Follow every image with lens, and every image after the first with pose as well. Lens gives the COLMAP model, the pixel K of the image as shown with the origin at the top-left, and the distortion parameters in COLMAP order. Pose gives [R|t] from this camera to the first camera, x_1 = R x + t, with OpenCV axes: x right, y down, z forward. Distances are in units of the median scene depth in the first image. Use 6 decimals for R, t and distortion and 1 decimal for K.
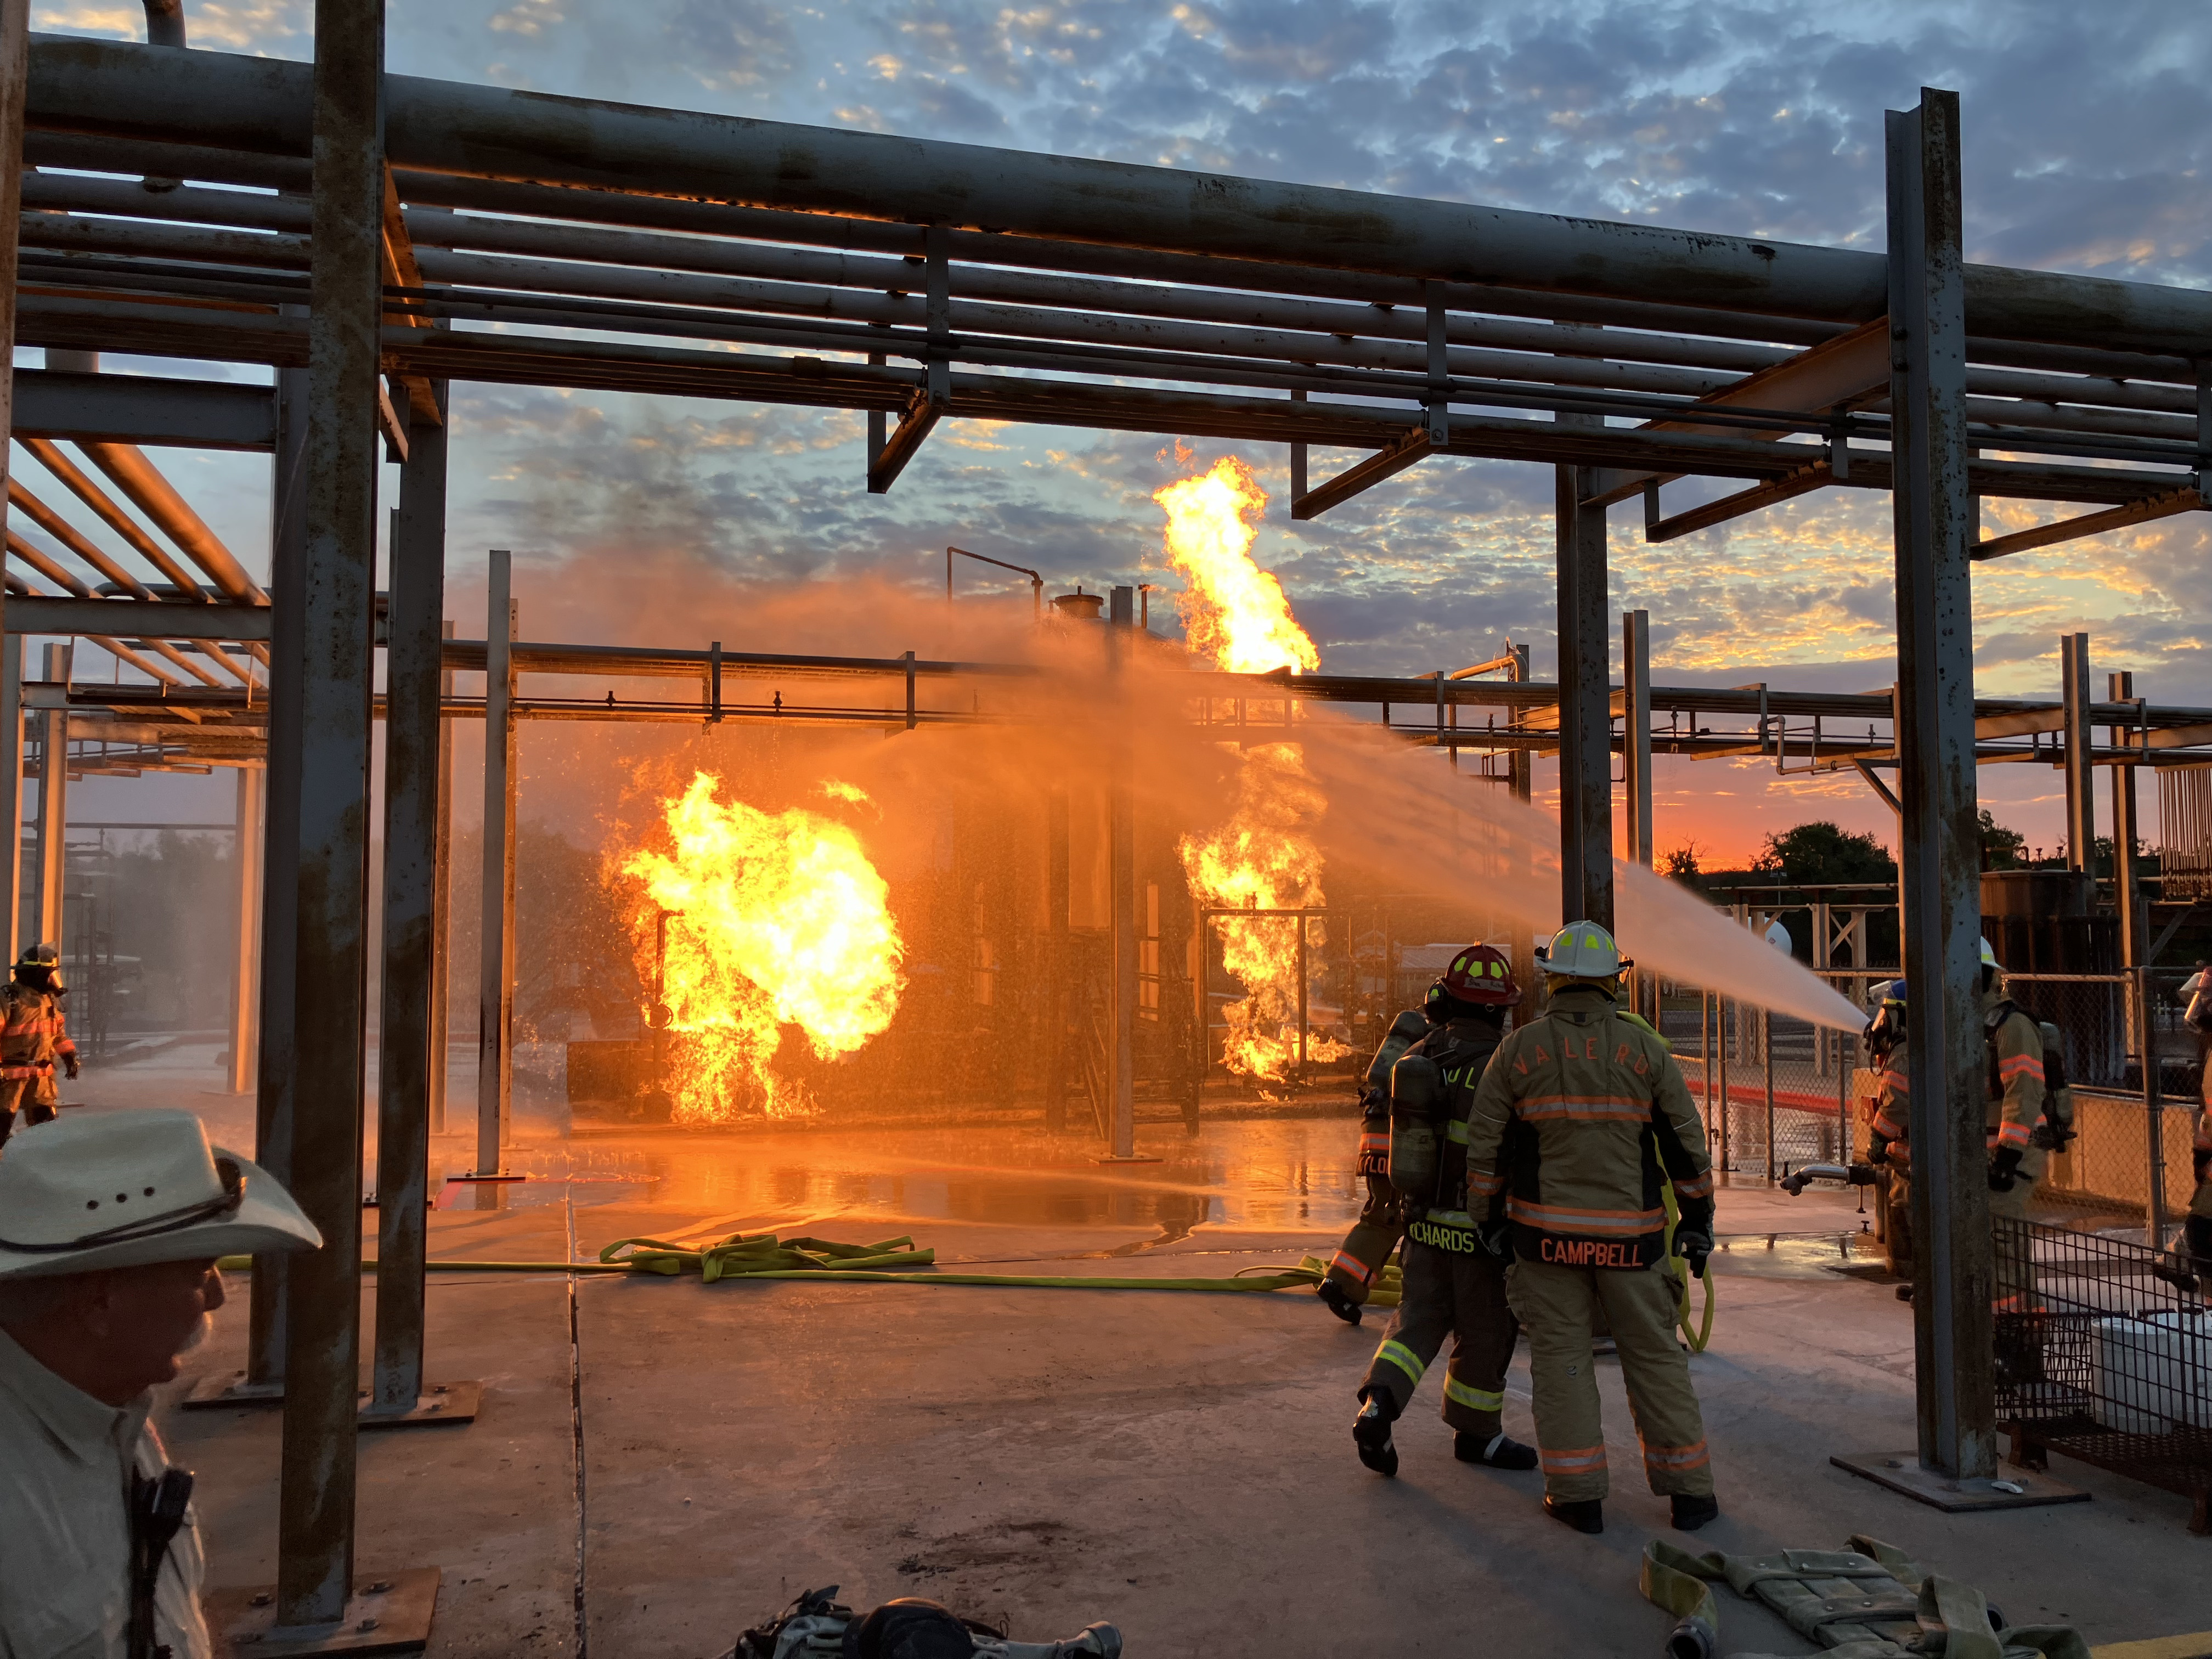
lens RADIAL K [[1828.9, 0, 1103.3], [0, 1828.9, 792.6], [0, 0, 1]] dist [0.005993, 0.009793]
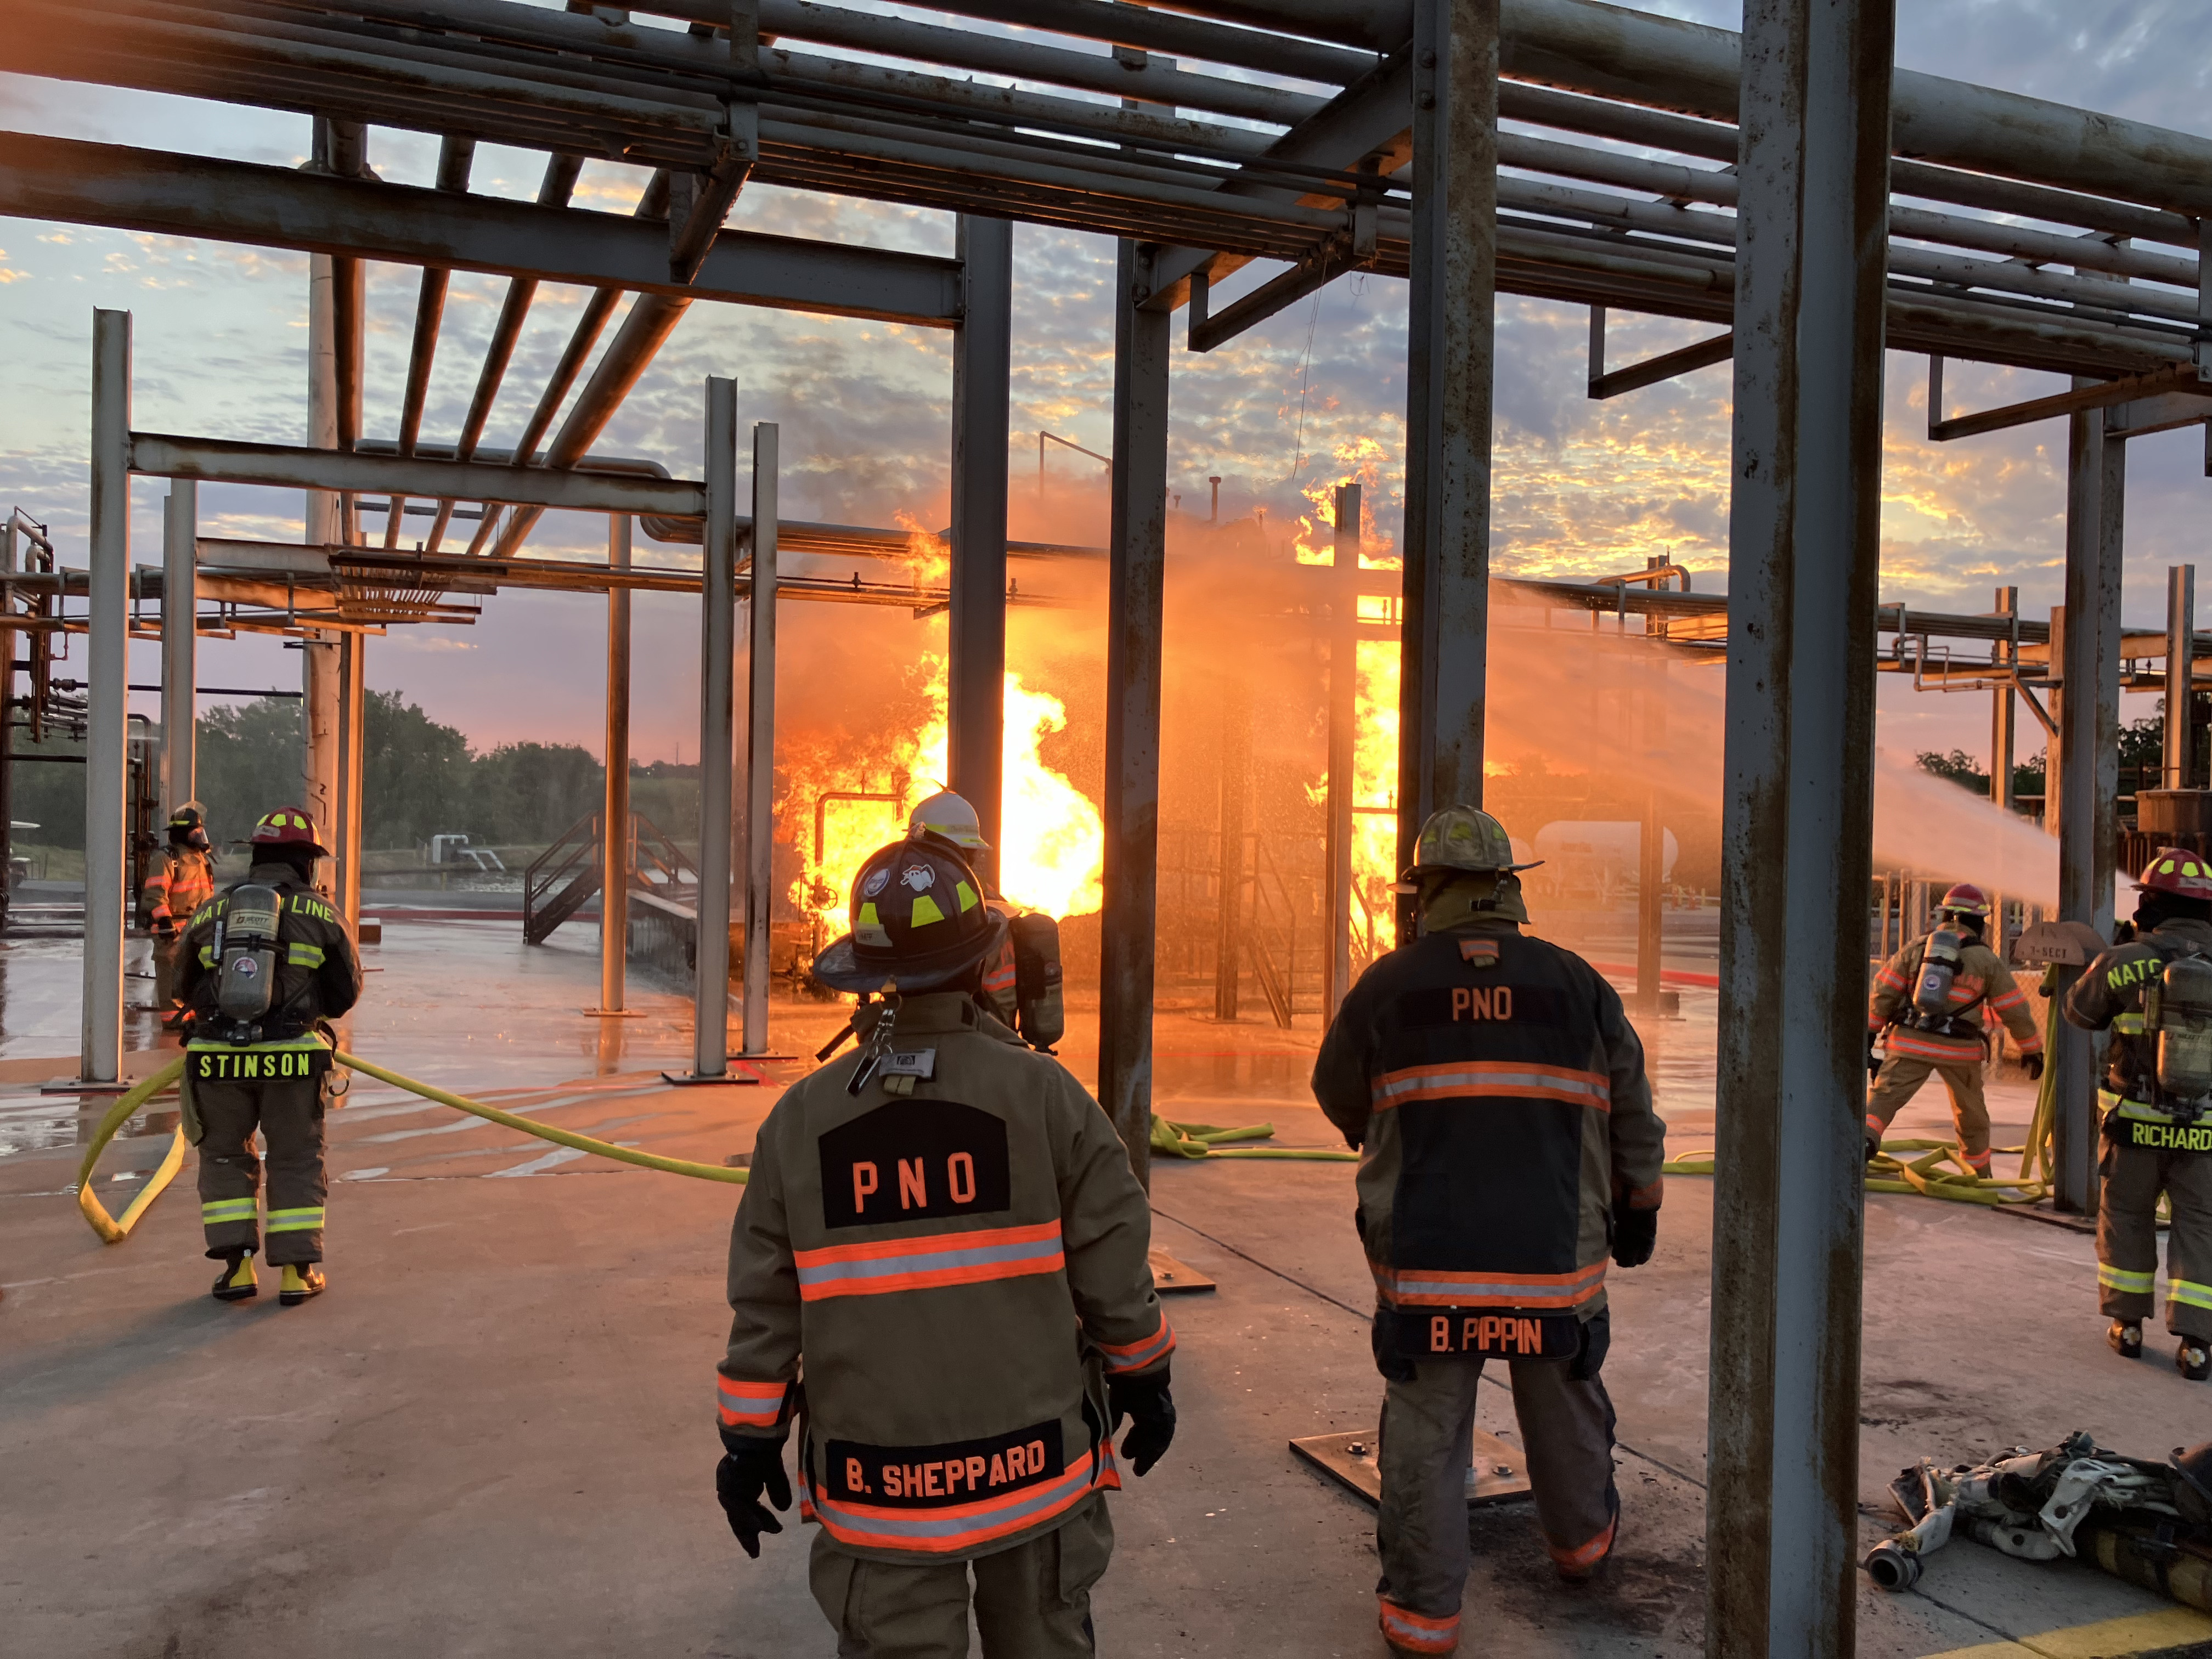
lens RADIAL K [[1839.3, 0, 1106.0], [0, 1839.3, 829.5], [0, 0, 1]] dist [0.022648, -0.000319]
pose [[0.994733, 0.024688, 0.099485, -0.560596], [-0.032557, 0.996401, 0.078268, 0.003263], [-0.097195, -0.081095, 0.991956, -0.011329]]
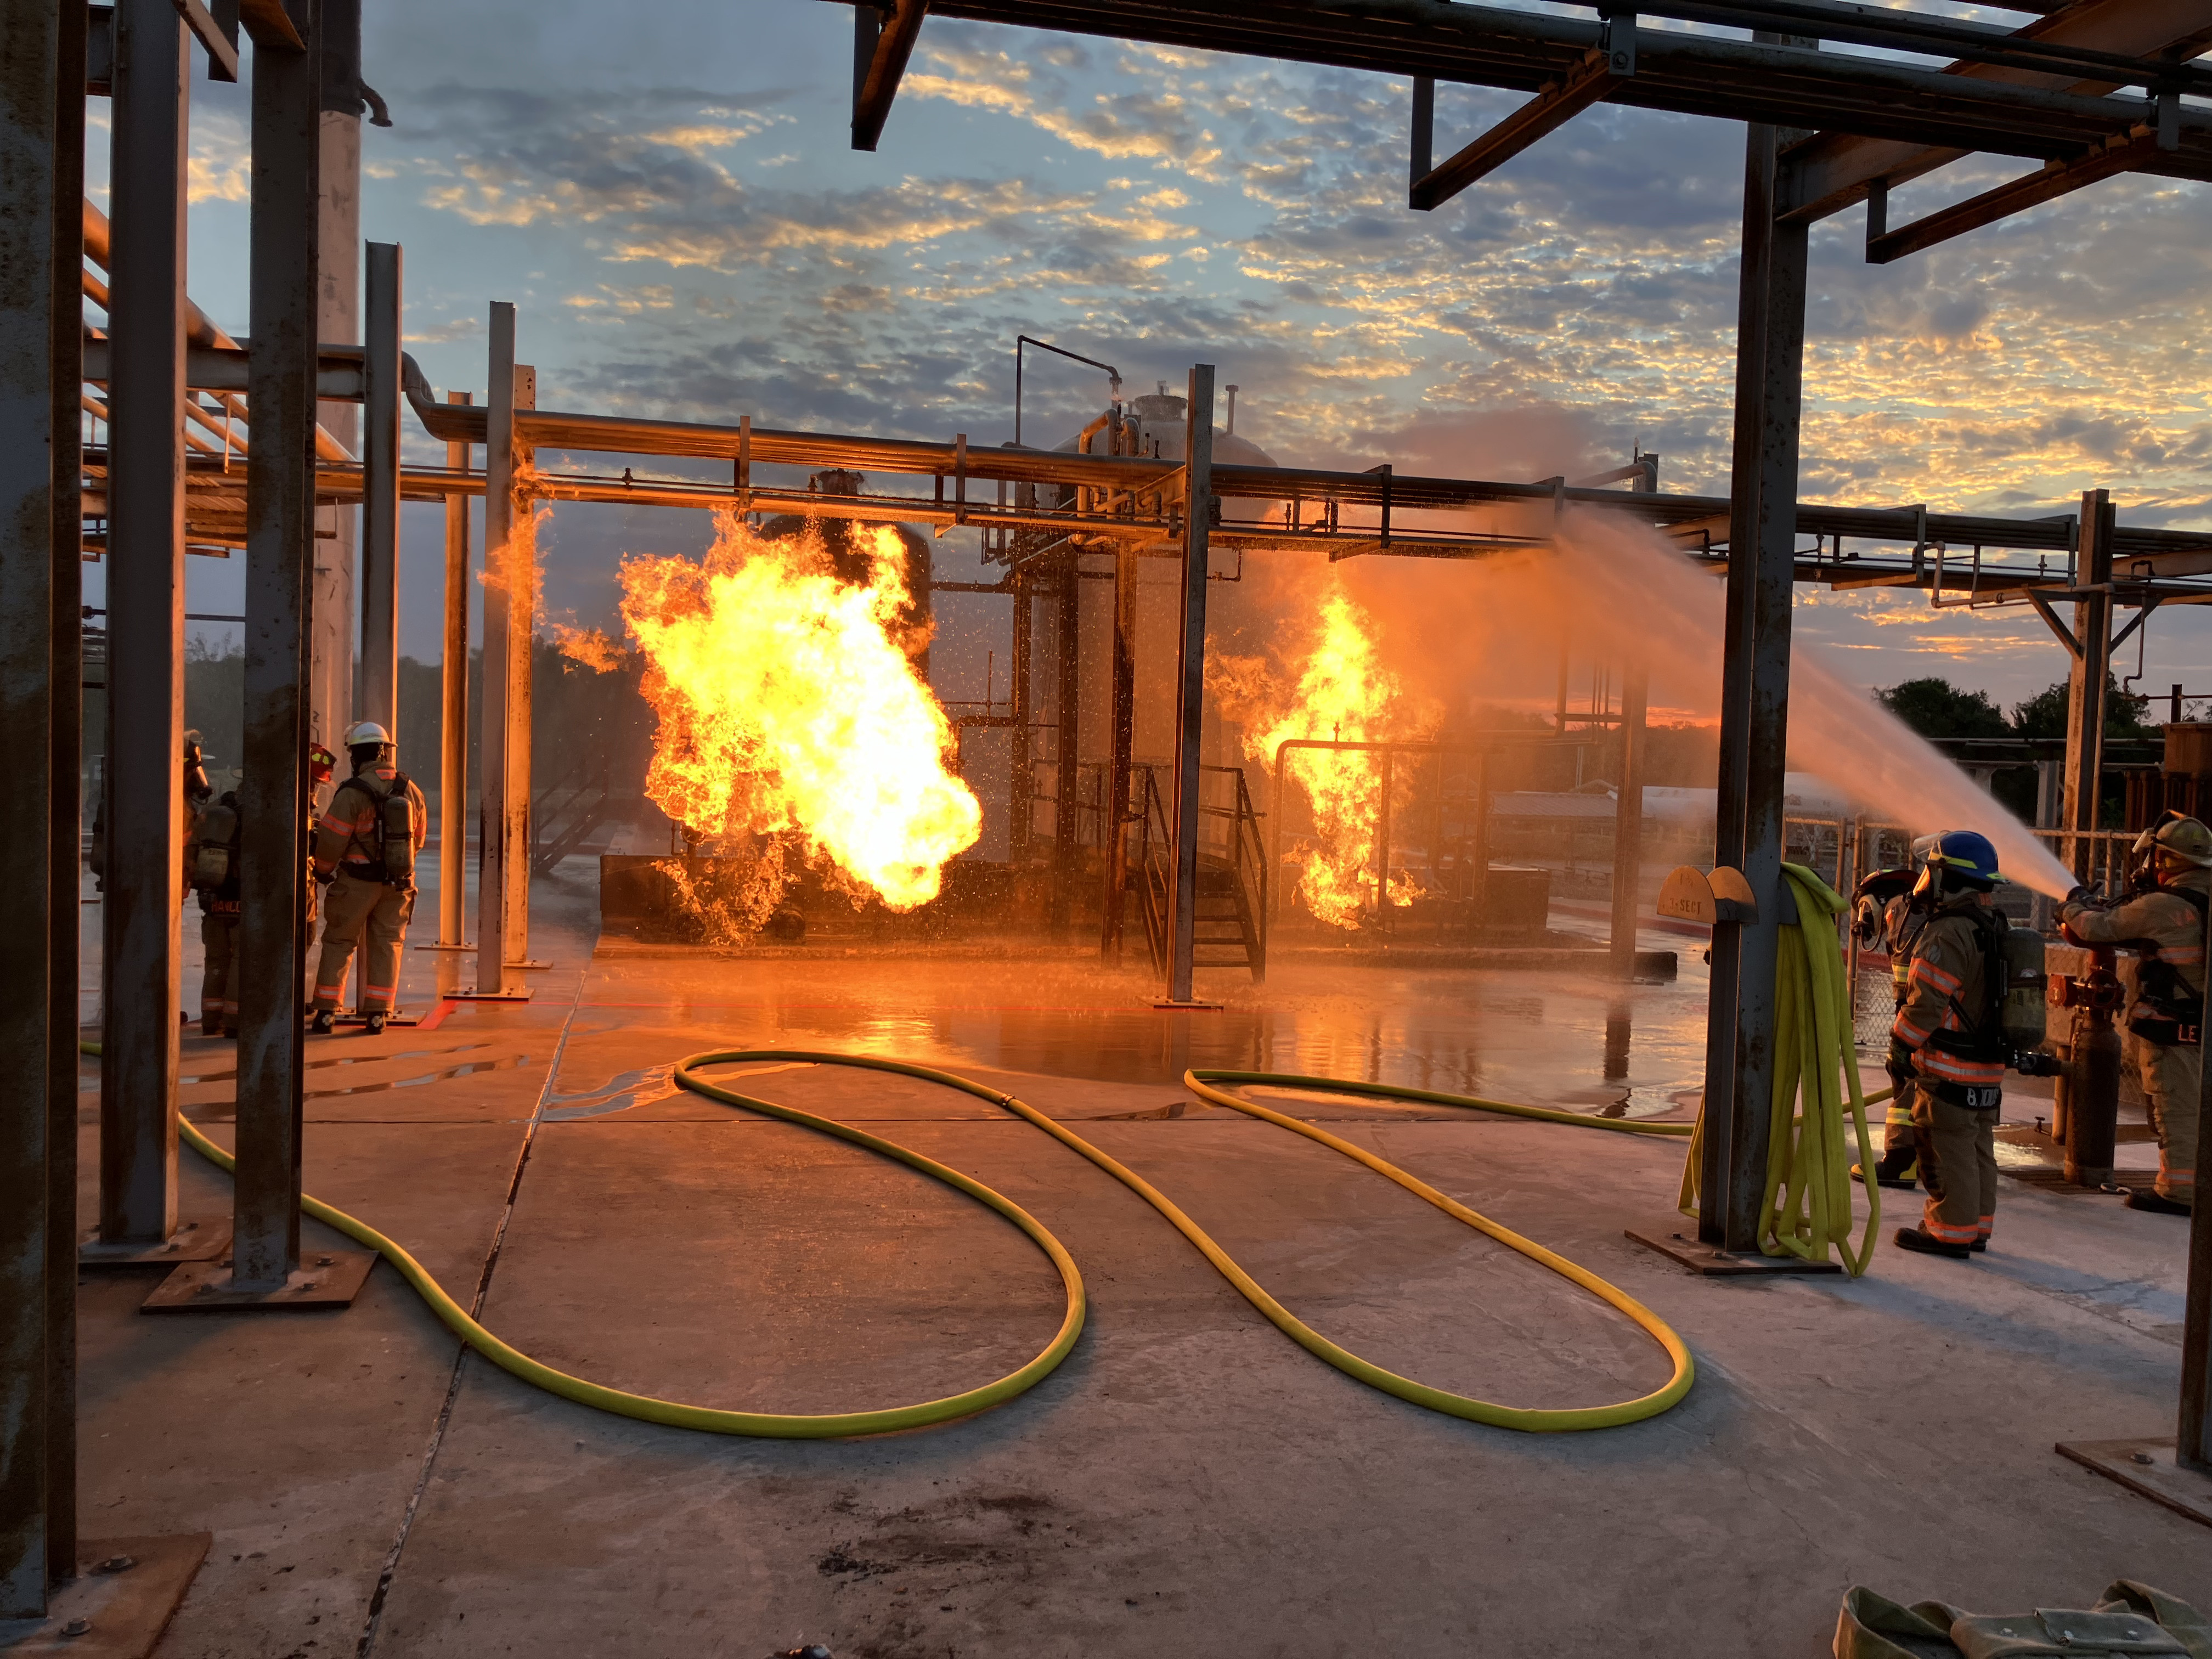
lens RADIAL K [[1828.9, 0, 1103.3], [0, 1828.9, 792.6], [0, 0, 1]] dist [0.005993, 0.009793]
pose [[0.998401, 0.035800, -0.043740, 0.020545], [-0.031702, 0.995343, 0.091030, 0.032756], [0.046796, -0.089497, 0.994887, 0.242975]]
